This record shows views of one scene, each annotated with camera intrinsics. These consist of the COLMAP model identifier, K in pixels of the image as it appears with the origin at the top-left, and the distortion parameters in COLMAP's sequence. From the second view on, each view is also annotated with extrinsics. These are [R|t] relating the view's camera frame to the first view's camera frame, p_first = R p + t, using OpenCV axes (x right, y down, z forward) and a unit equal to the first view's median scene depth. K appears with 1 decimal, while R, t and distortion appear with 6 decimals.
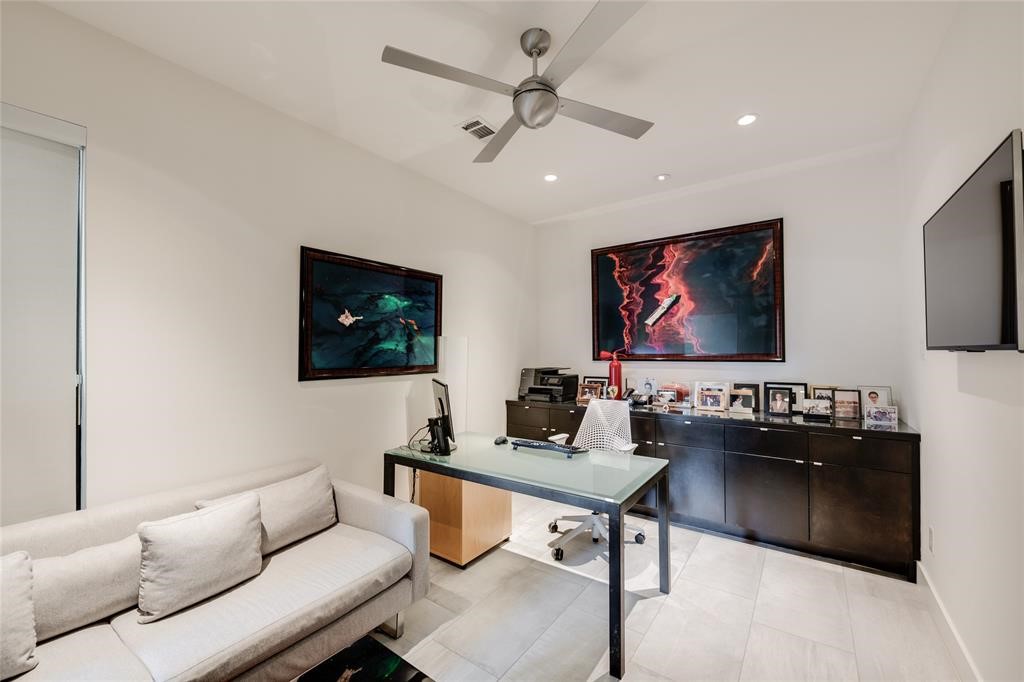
lens RADIAL K [[406.0, 0, 517.6], [0, 406.0, 343.0], [0, 0, 1]] dist [-0.000959, -0.000450]
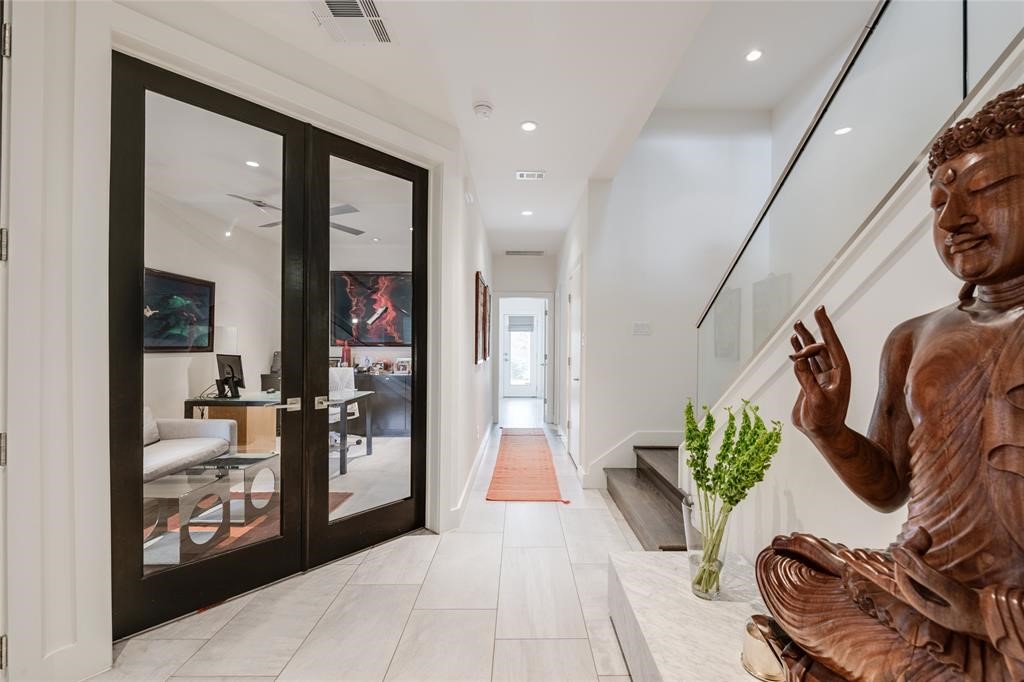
lens RADIAL K [[406.0, 0, 517.6], [0, 406.0, 343.0], [0, 0, 1]] dist [-0.000959, -0.000450]
pose [[0.809600, 0.011657, 0.586866, -0.159907], [-0.014205, 0.999899, -0.000264, 0.025518], [-0.586810, -0.008123, 0.809684, -0.728329]]
